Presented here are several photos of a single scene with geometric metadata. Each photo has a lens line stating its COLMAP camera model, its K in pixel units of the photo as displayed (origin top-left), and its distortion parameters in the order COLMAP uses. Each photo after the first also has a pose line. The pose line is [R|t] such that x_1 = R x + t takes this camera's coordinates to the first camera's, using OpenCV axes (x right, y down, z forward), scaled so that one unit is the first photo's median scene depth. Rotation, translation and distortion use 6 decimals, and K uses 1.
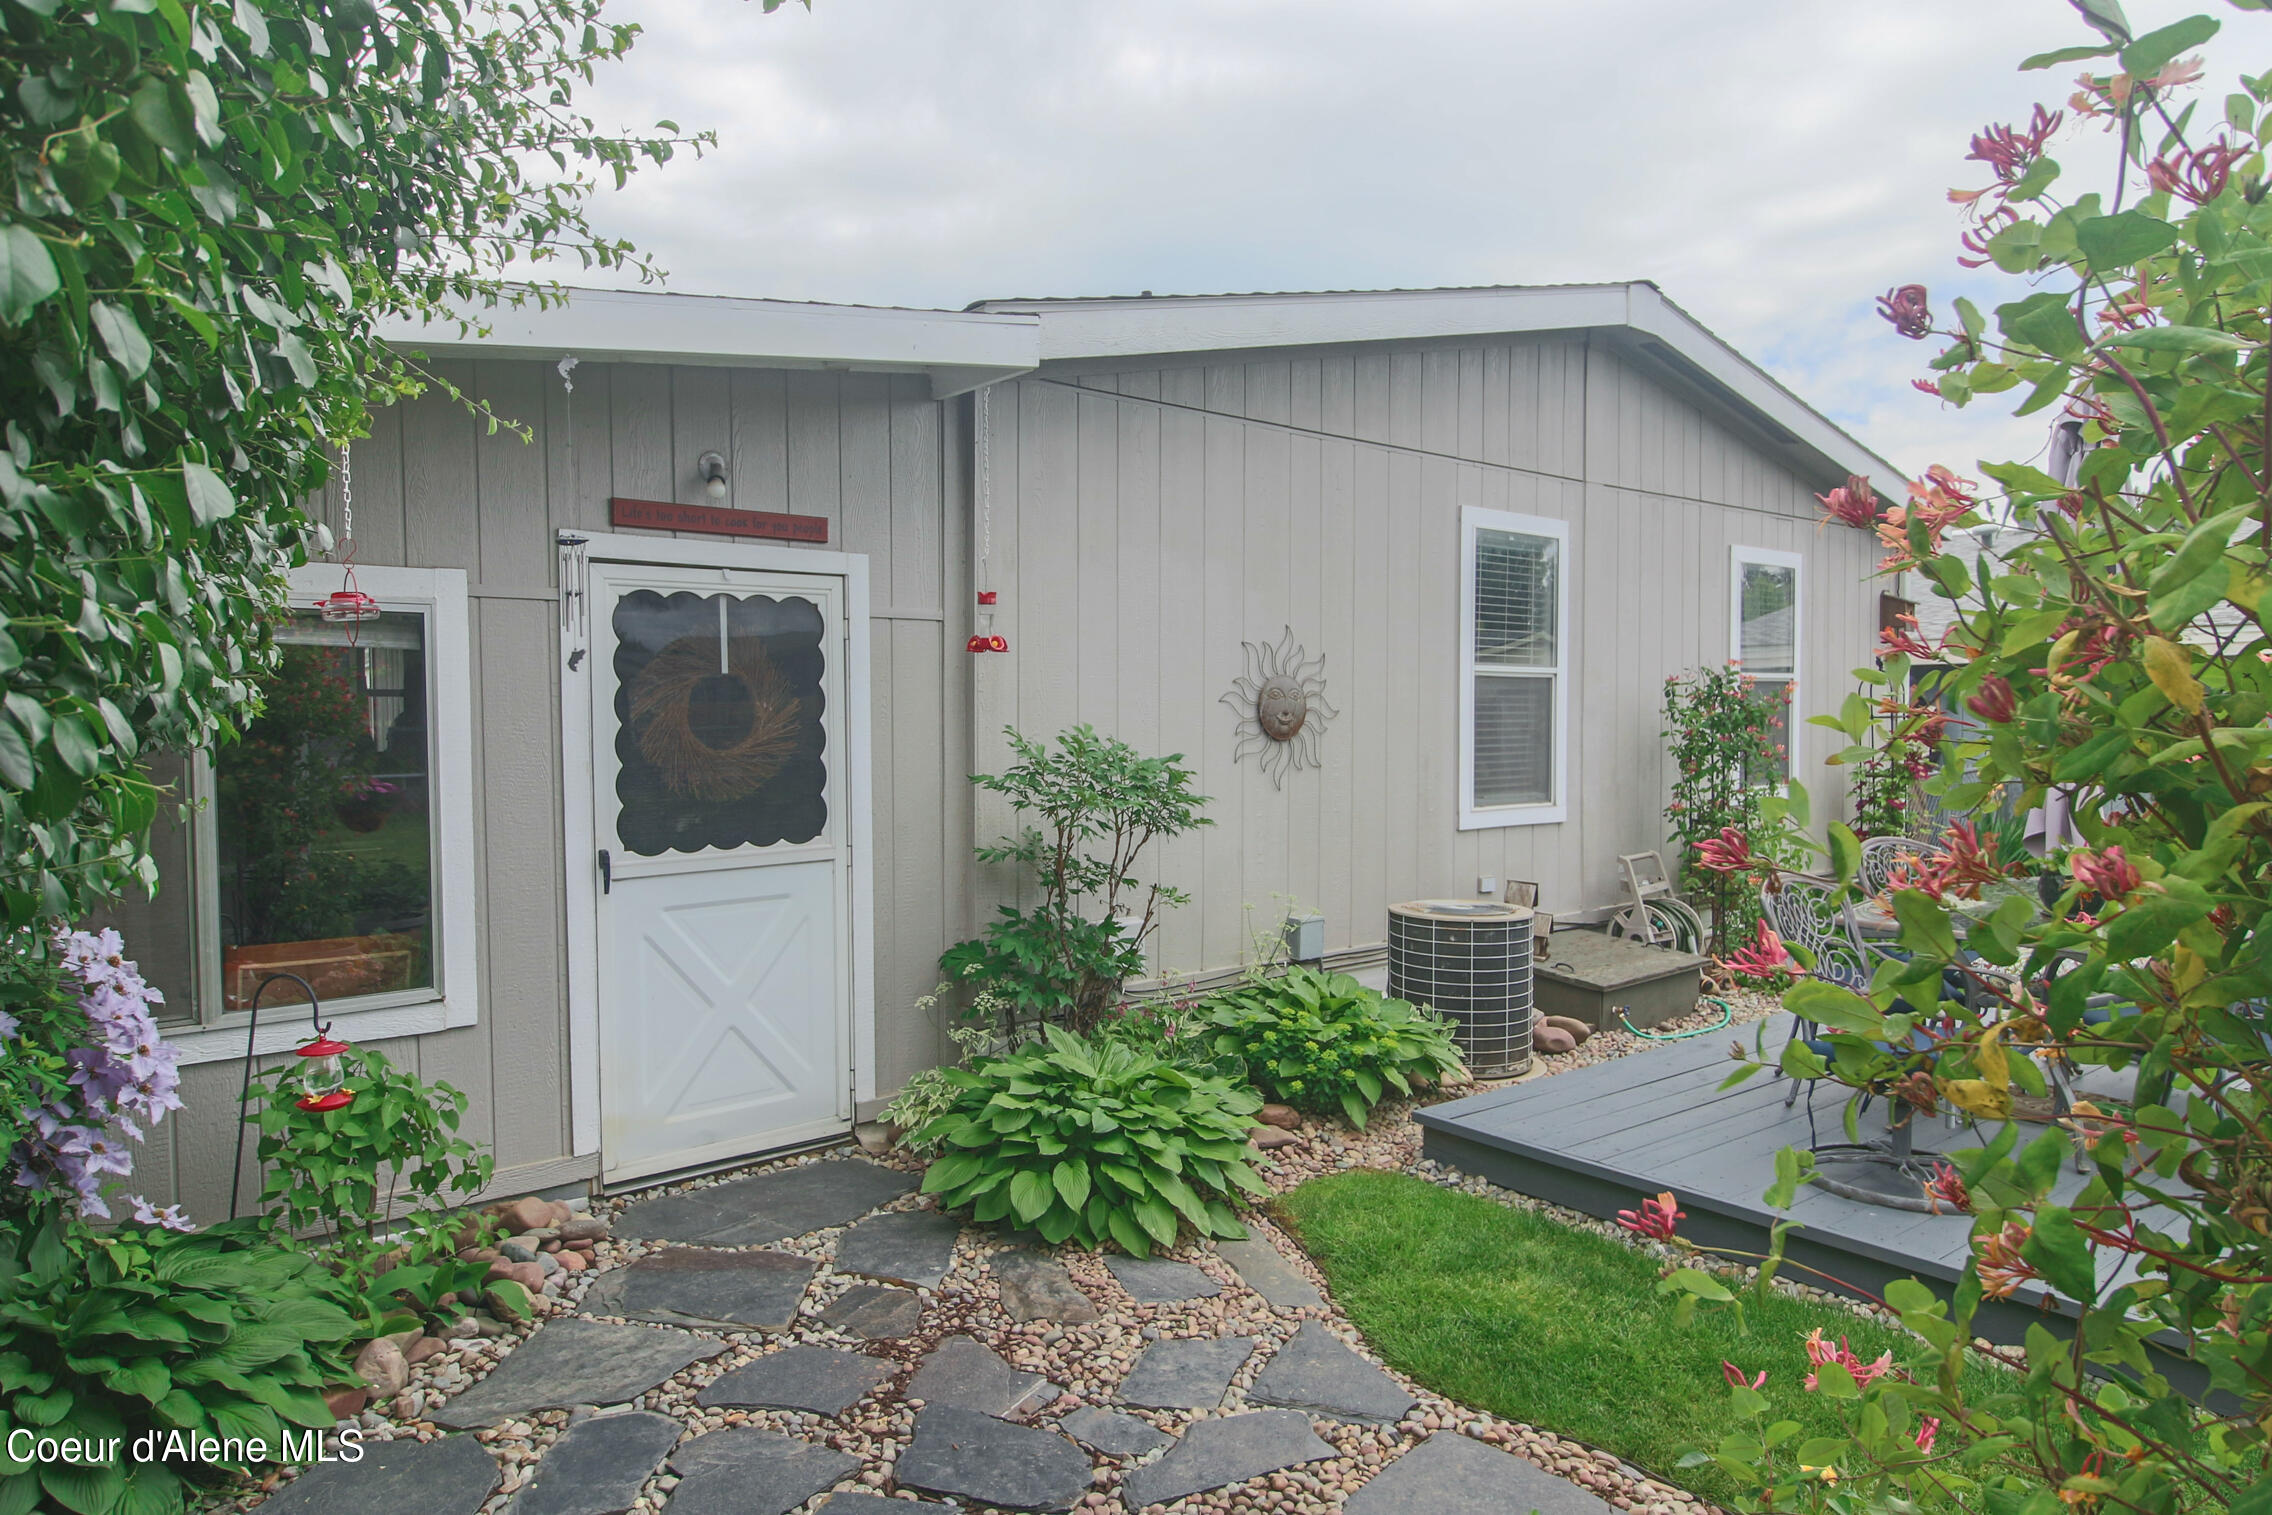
lens RADIAL K [[1336.3, 0, 1115.6], [0, 1336.3, 776.8], [0, 0, 1]] dist [0.006403, -0.007271]
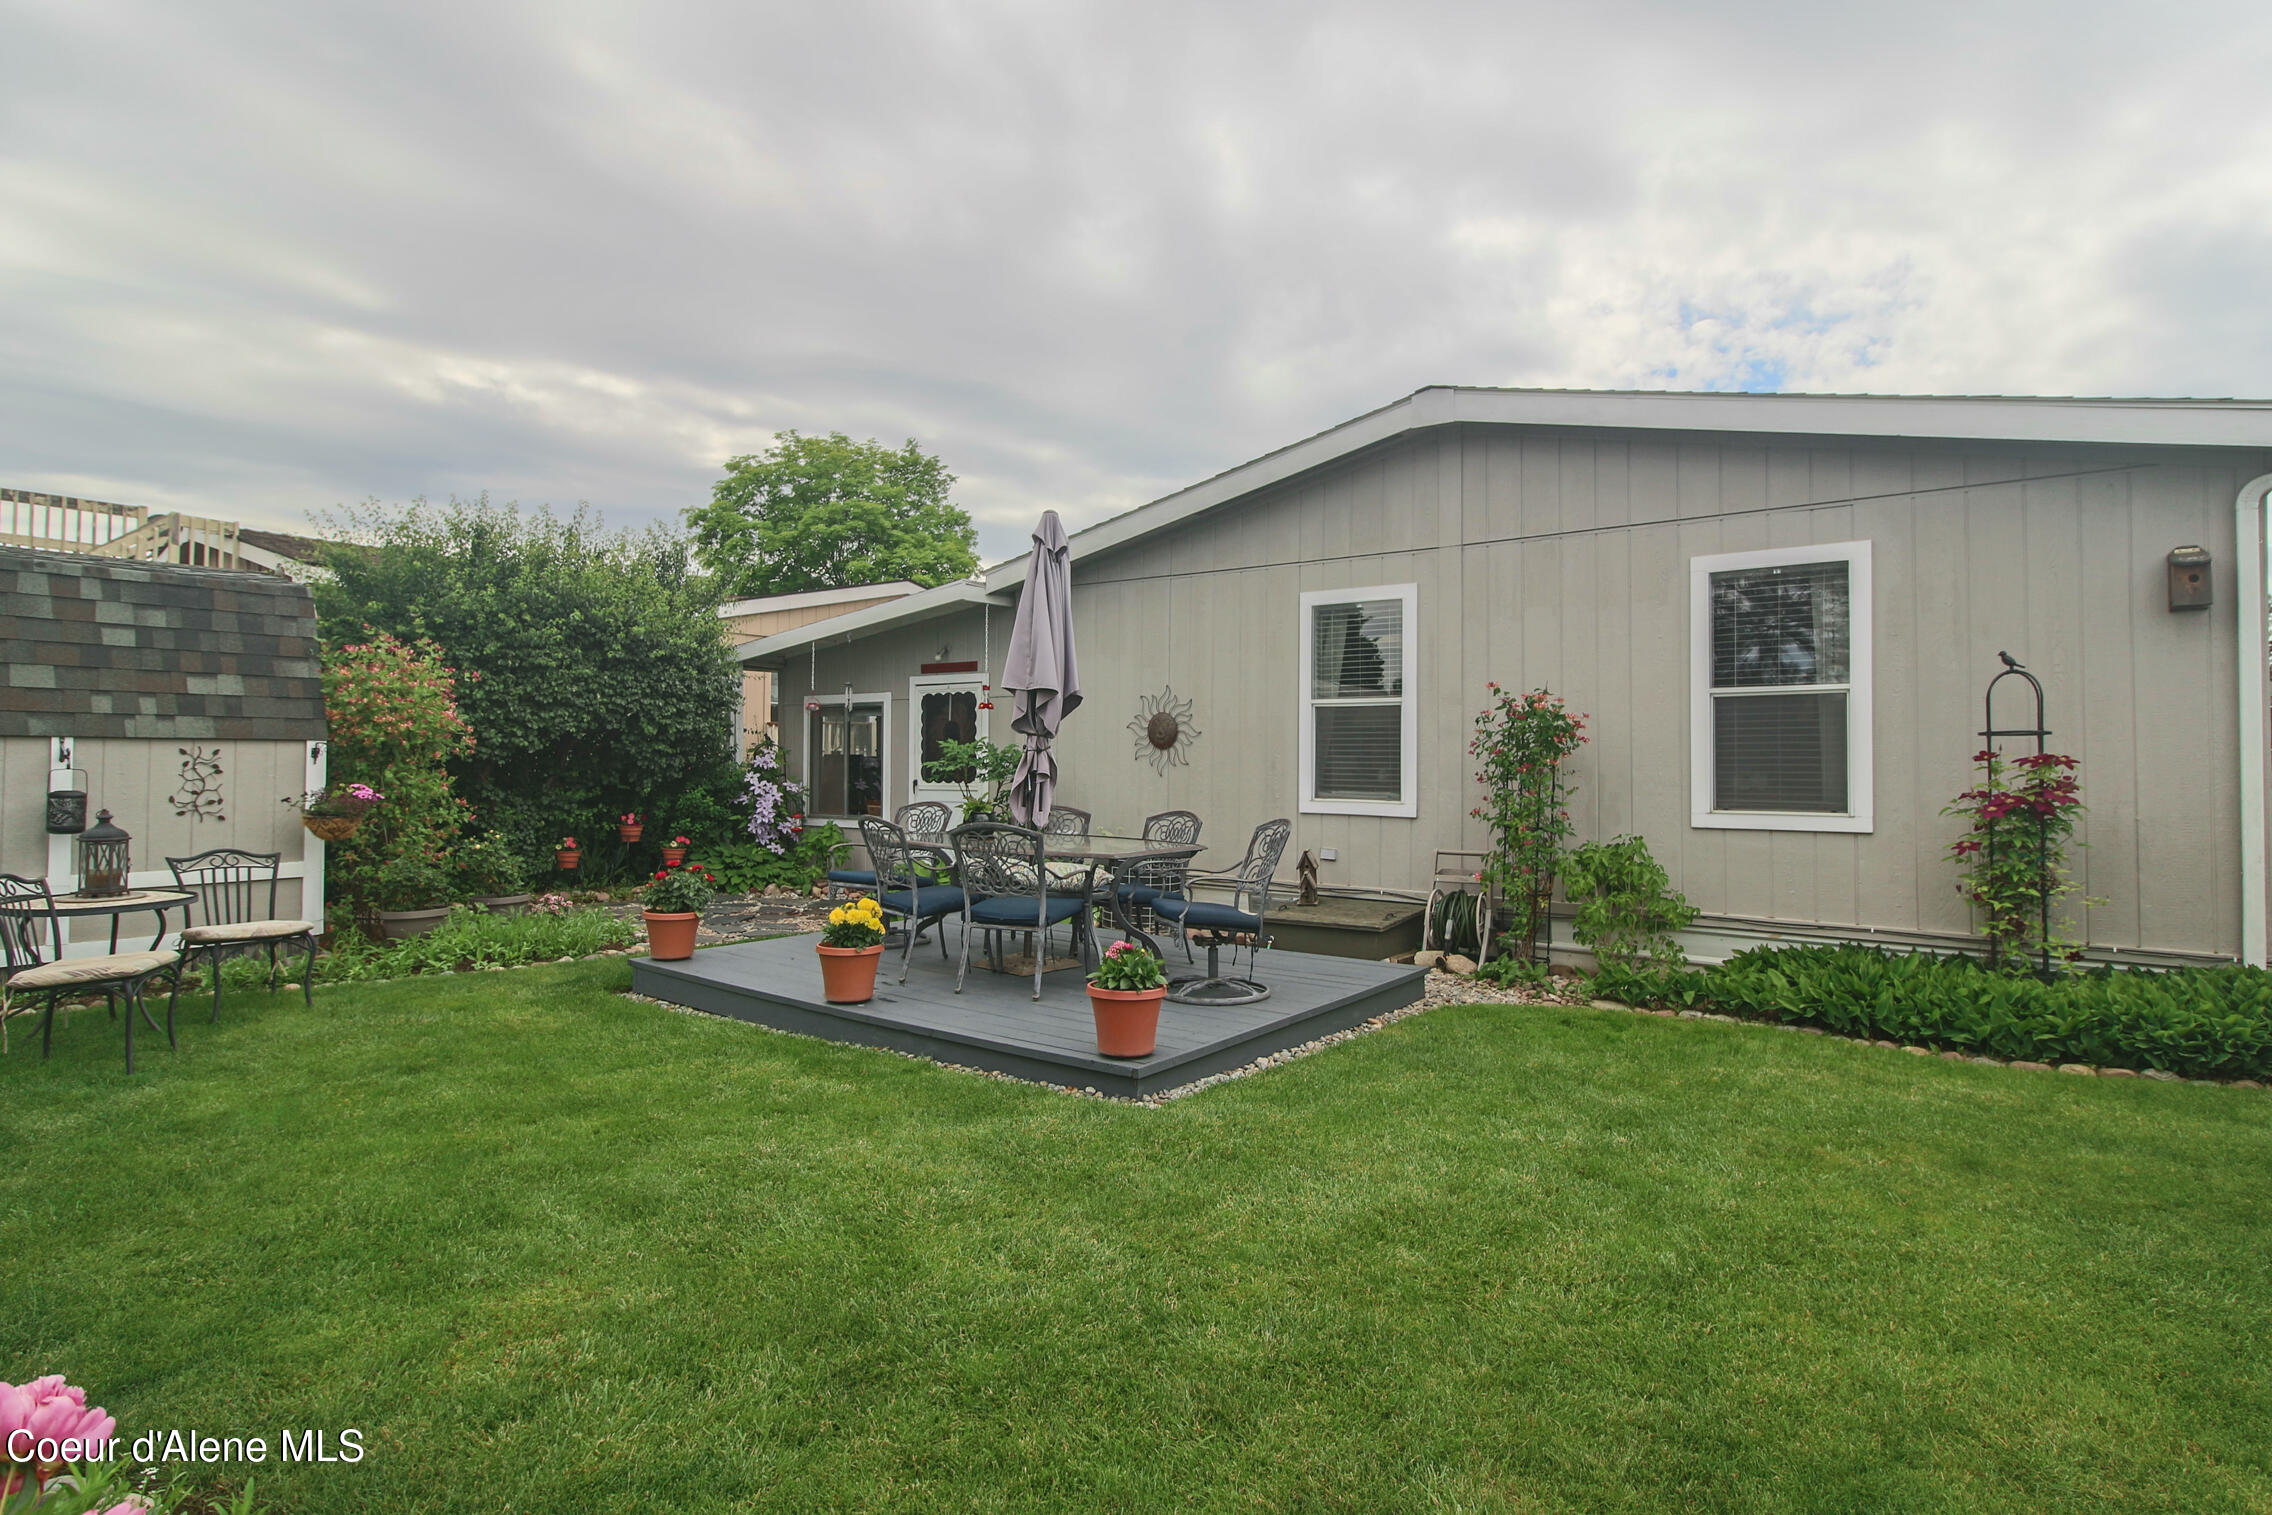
lens RADIAL K [[1160.9, 0, 1162.1], [0, 1160.9, 736.2], [0, 0, 1]] dist [0.013716, -0.008508]
pose [[0.282207, -0.010287, -0.959298, 2.092198], [-0.051285, 0.998351, -0.025793, -0.004025], [0.957982, 0.056477, 0.281214, 0.708675]]
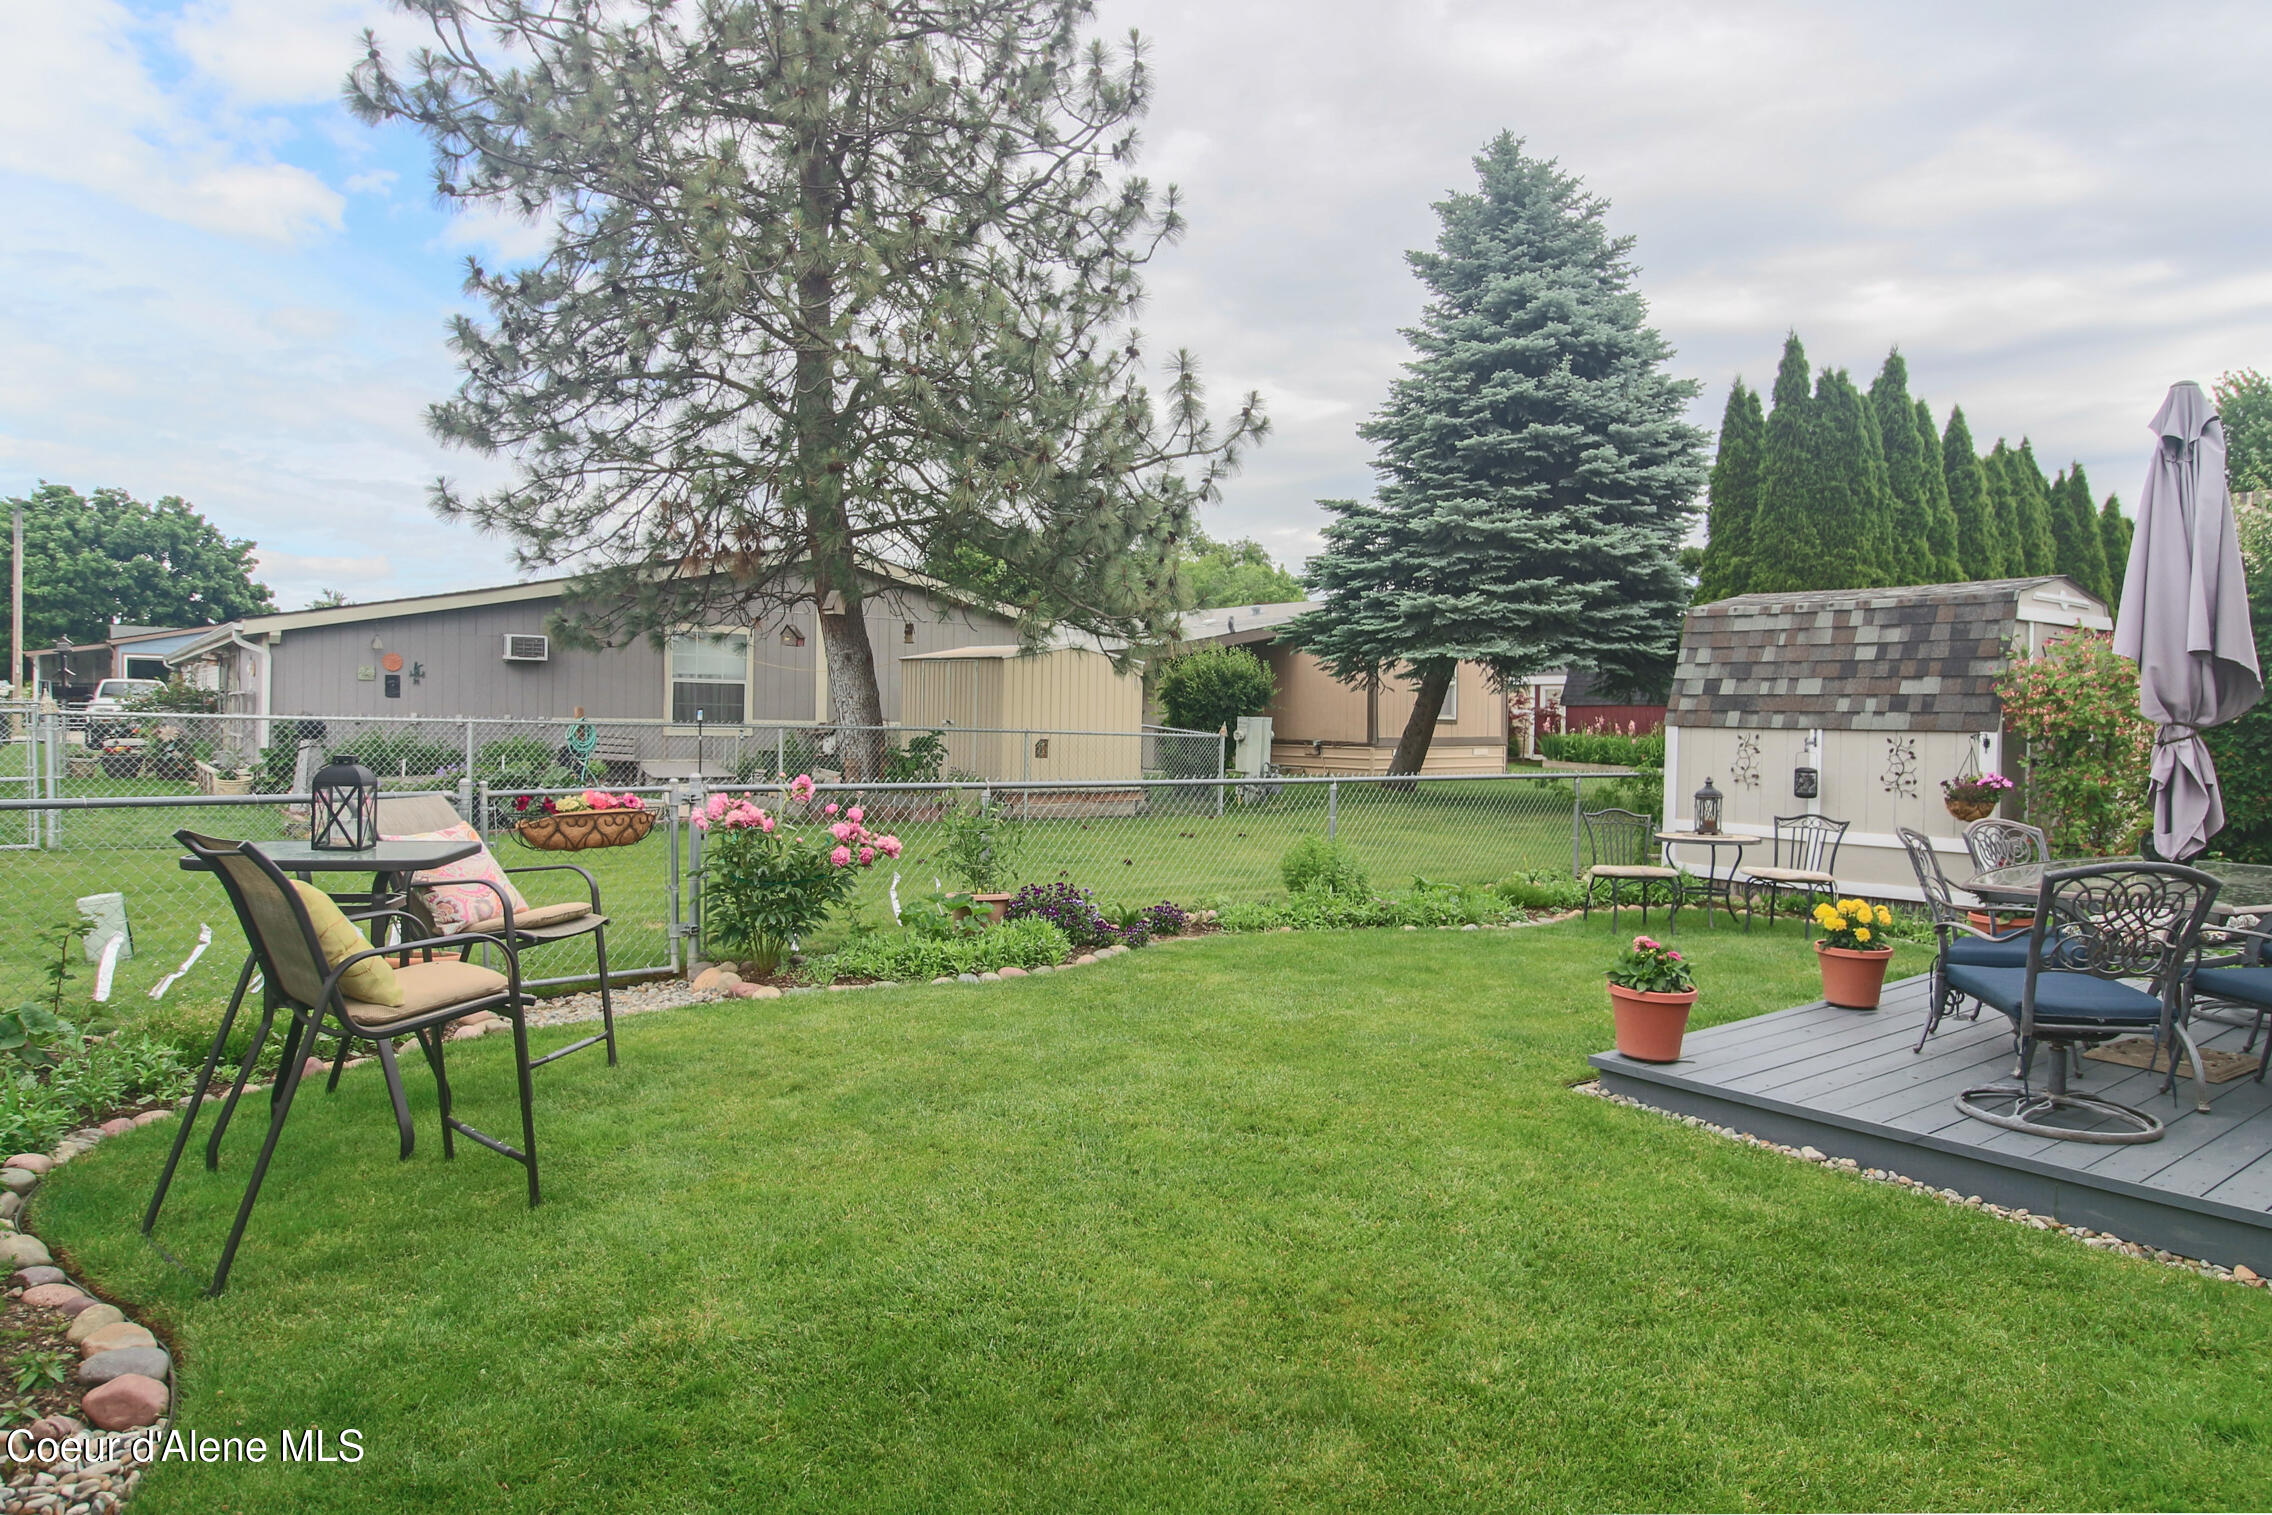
lens RADIAL K [[1336.3, 0, 1114.0], [0, 1336.3, 741.9], [0, 0, 1]] dist [0.006403, -0.007271]
pose [[-0.999923, -0.012347, 0.001366, 1.557601], [-0.012242, 0.998109, 0.060245, -0.068801], [-0.002107, 0.060223, -0.998183, 2.032023]]
